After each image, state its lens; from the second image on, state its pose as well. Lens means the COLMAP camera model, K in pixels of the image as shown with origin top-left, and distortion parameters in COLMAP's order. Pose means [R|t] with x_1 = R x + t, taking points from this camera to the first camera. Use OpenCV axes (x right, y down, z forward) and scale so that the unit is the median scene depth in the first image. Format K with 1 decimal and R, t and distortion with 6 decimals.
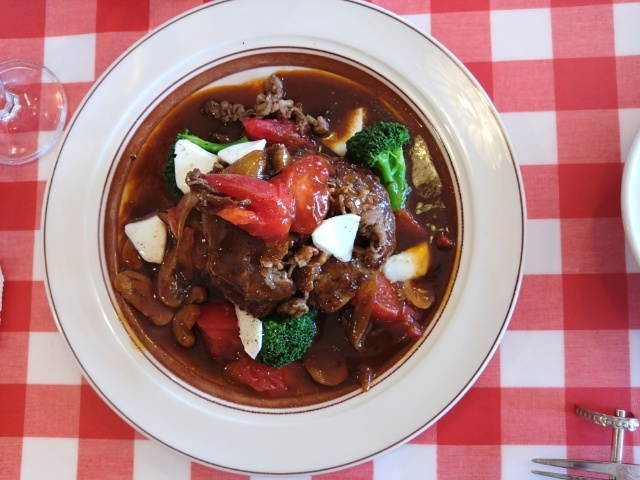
lens RADIAL K [[509.7, 0, 316.9], [0, 509.7, 241.7], [0, 0, 1]] dist [-0.013575, -0.009740]
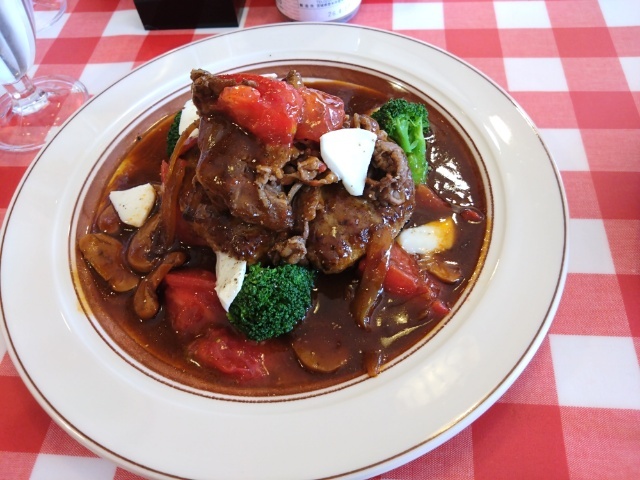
lens RADIAL K [[509.7, 0, 320.8], [0, 509.7, 242.2], [0, 0, 1]] dist [-0.013575, -0.009740]
pose [[0.995895, 0.084589, -0.032226, 0.027978], [-0.089813, 0.879006, -0.468276, 0.453638], [-0.011284, 0.469248, 0.882994, 0.259609]]
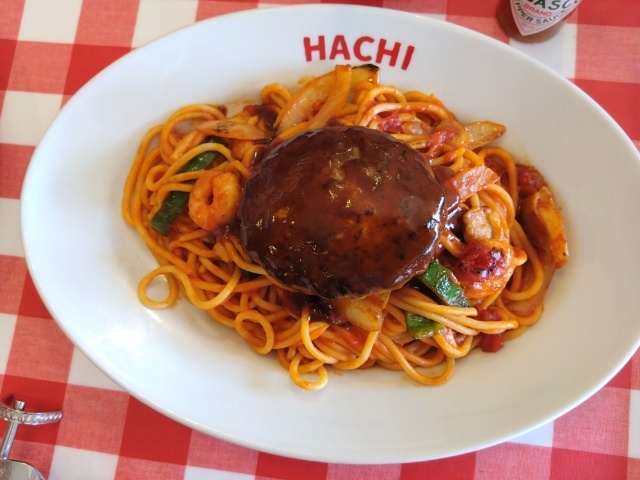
lens RADIAL K [[509.7, 0, 321.7], [0, 509.7, 243.2], [0, 0, 1]] dist [-0.013575, -0.009740]
pose [[0.992273, 0.123908, 0.006423, 1.043597], [-0.123250, 0.990318, -0.063870, 0.030558], [-0.014275, 0.062584, 0.997938, 0.031412]]
